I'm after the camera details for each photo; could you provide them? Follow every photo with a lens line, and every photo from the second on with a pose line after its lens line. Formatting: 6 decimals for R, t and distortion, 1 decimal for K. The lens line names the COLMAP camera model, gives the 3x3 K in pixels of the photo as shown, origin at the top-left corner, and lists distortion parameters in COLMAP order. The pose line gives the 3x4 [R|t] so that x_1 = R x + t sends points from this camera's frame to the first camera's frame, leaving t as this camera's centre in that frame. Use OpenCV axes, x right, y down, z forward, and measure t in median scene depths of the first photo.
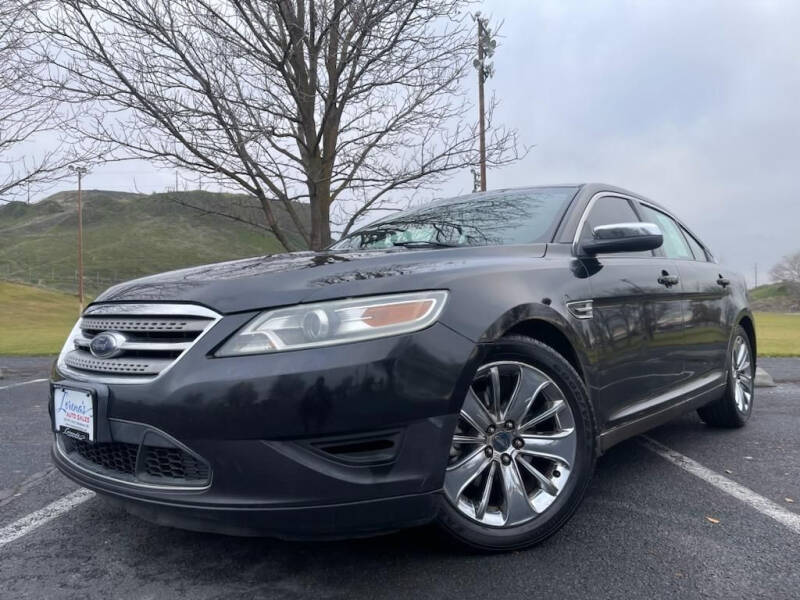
lens RADIAL K [[605.1, 0, 406.8], [0, 605.1, 301.2], [0, 0, 1]] dist [0.045802, -0.055670]
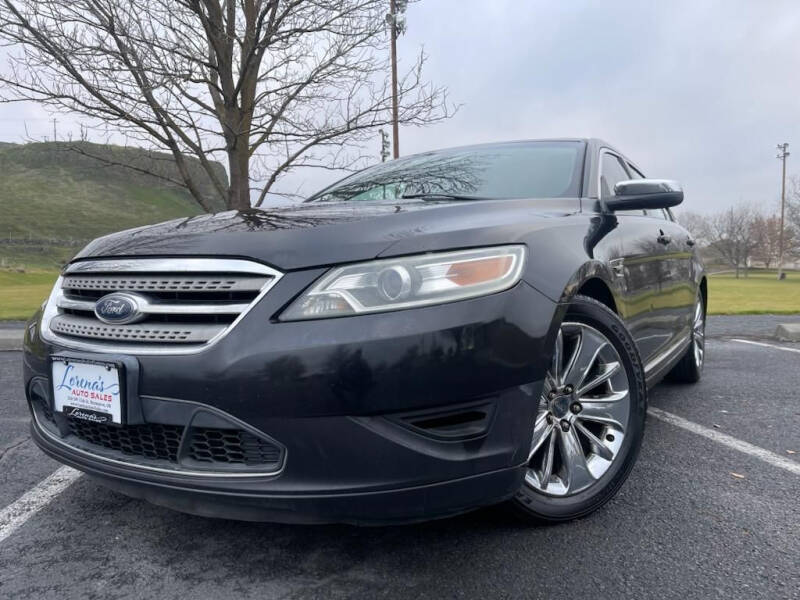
lens RADIAL K [[605.1, 0, 404.9], [0, 605.1, 300.9], [0, 0, 1]] dist [0.045802, -0.055670]
pose [[0.988064, -0.006869, 0.153892, -0.230107], [-0.002685, 0.998086, 0.061787, 0.008813], [-0.154022, -0.061463, 0.986154, 0.117069]]
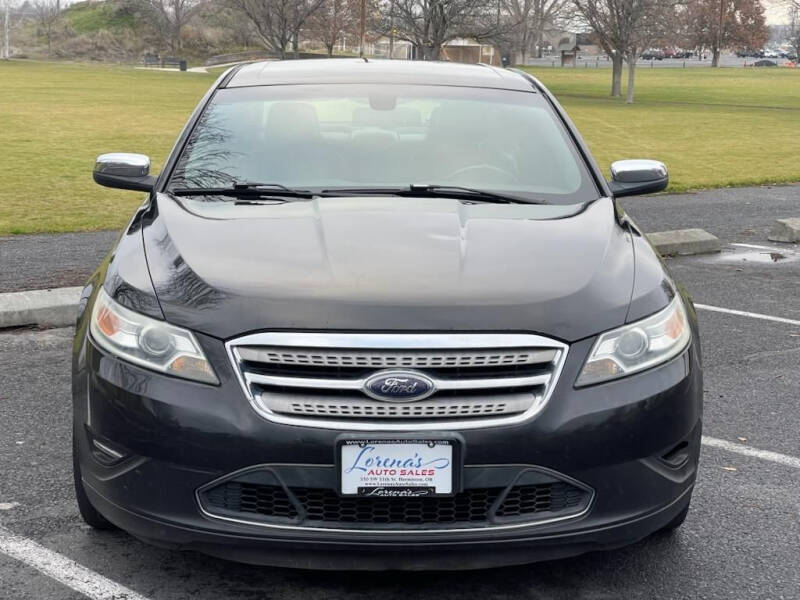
lens RADIAL K [[1492.2, 0, 420.8], [0, 1492.2, 298.5], [0, 0, 1]] dist [0.266728, 0.000000]
pose [[0.724054, -0.096443, 0.682967, -1.832408], [-0.027999, 0.985250, 0.168813, -0.389620], [-0.689175, -0.141352, 0.710674, -0.468508]]
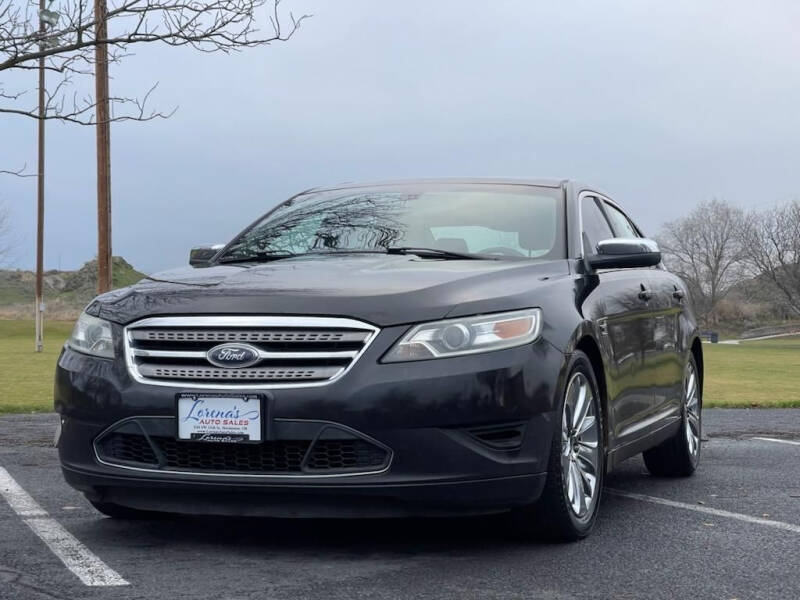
lens RADIAL K [[1492.2, 0, 397.6], [0, 1492.2, 300.4], [0, 0, 1]] dist [0.266728, 0.000000]
pose [[0.927079, 0.017182, 0.374472, -1.168359], [-0.016243, 0.999852, -0.005662, -0.012716], [-0.374514, -0.000834, 0.927221, -1.452373]]
